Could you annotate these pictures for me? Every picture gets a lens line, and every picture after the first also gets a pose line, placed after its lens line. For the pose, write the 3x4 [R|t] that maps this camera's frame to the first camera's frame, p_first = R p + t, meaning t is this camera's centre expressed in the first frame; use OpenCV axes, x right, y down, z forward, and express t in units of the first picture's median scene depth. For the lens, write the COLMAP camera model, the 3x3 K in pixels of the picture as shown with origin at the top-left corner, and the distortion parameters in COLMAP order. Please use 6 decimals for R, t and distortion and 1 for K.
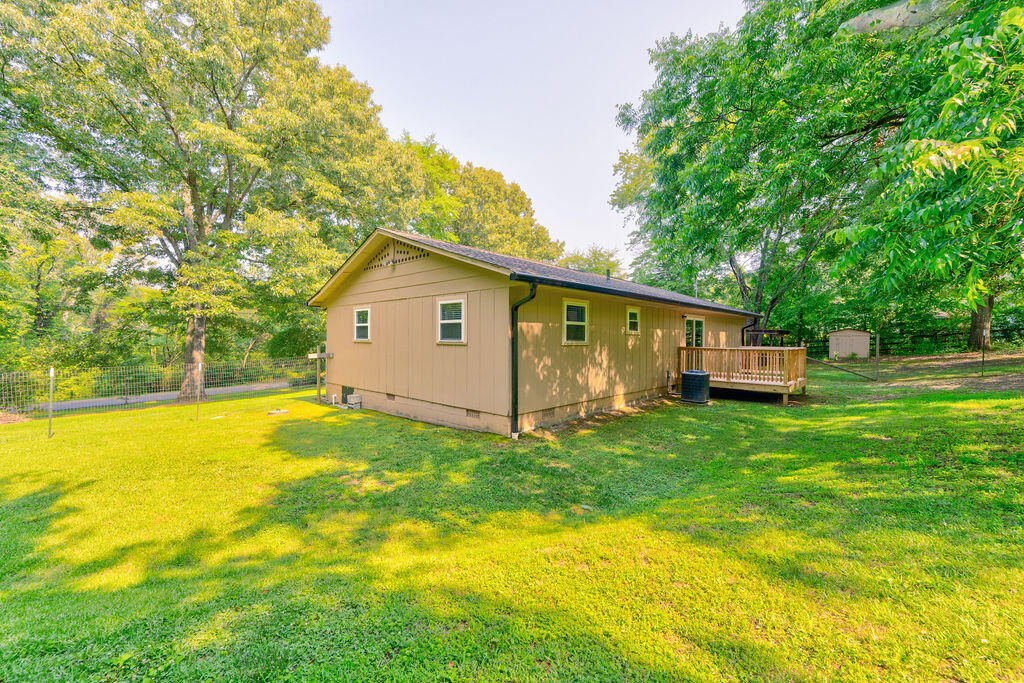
lens RADIAL K [[501.8, 0, 512.0], [0, 501.8, 341.5], [0, 0, 1]] dist [0.000348, -0.000073]
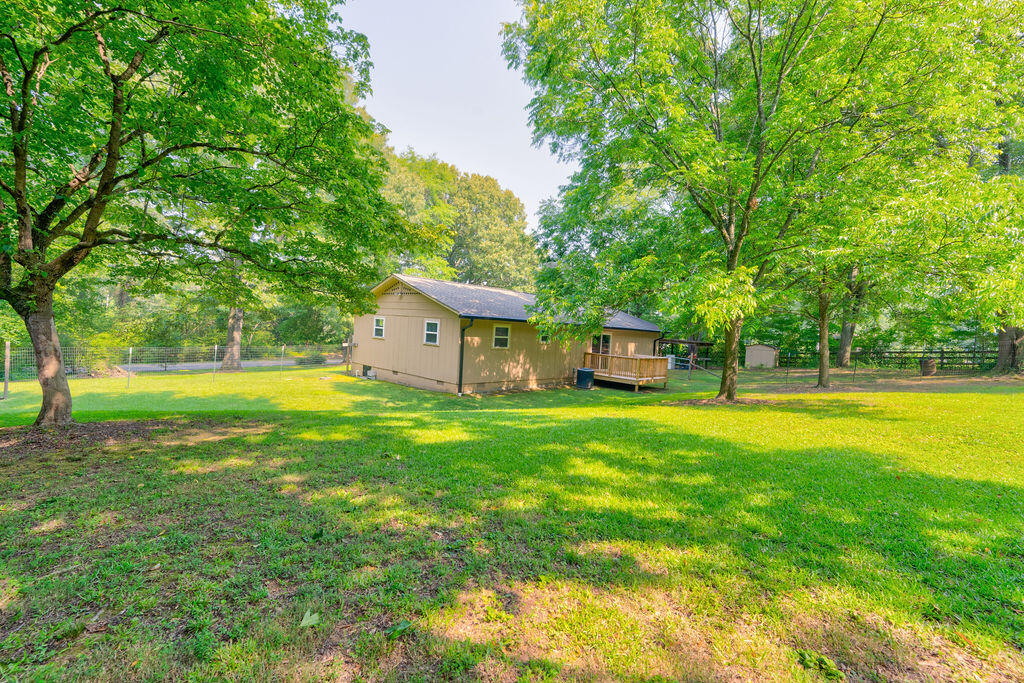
lens RADIAL K [[501.8, 0, 512.0], [0, 501.8, 341.5], [0, 0, 1]] dist [0.000348, -0.000073]
pose [[0.998160, 0.059324, 0.012518, 0.117175], [-0.059523, 0.998096, 0.016189, -0.042848], [-0.011533, -0.016904, 0.999791, -0.653193]]
